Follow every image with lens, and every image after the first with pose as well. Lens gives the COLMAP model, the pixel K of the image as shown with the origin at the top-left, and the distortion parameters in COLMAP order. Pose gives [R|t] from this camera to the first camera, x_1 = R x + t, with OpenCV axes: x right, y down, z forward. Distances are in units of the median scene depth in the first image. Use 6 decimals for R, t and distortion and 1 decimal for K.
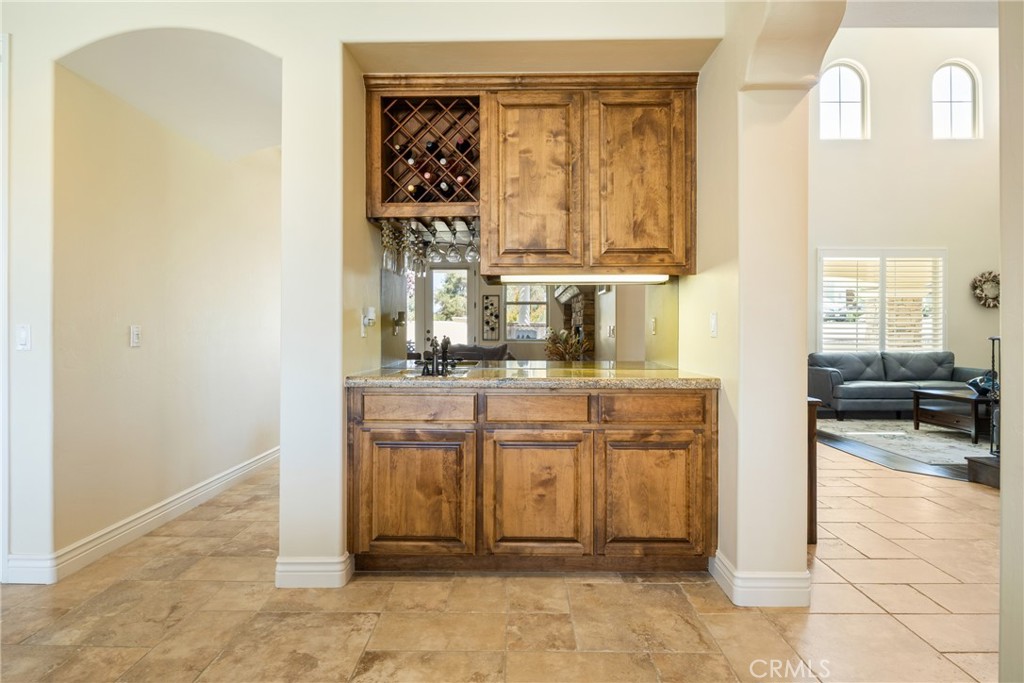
lens RADIAL K [[516.3, 0, 512.0], [0, 516.3, 341.5], [0, 0, 1]] dist [-0.034595, 0.000307]
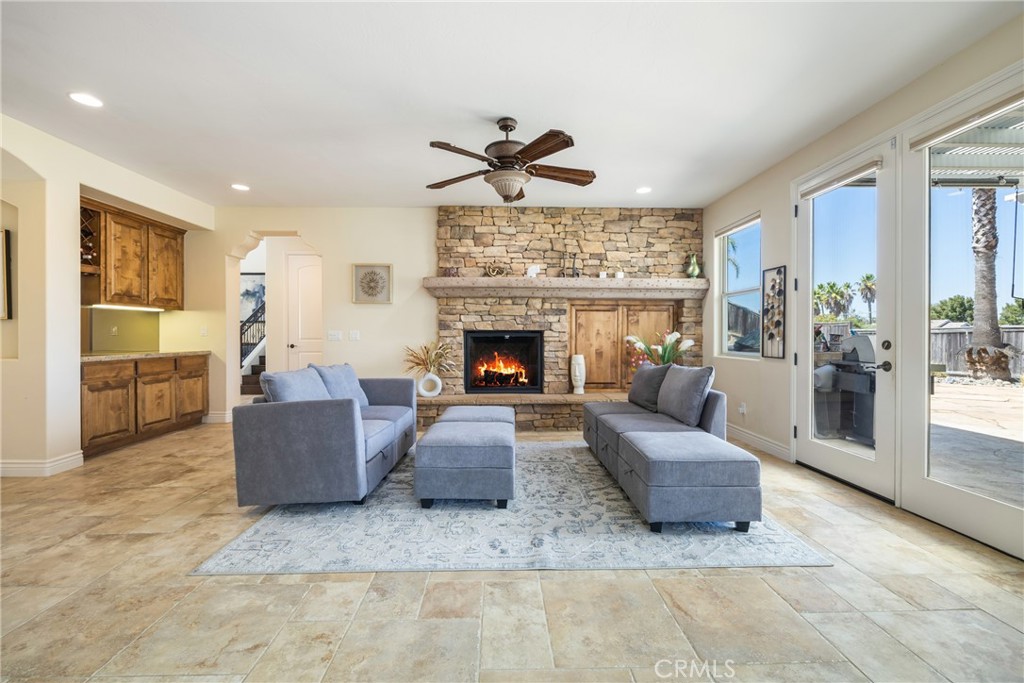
lens RADIAL K [[424.1, 0, 512.0], [0, 424.1, 341.5], [0, 0, 1]] dist [0.000052, 0.000007]
pose [[-0.051632, -0.016749, 0.998526, -1.970858], [0.005113, 0.999842, 0.017036, -0.009063], [-0.998653, 0.005985, -0.051539, -0.529328]]
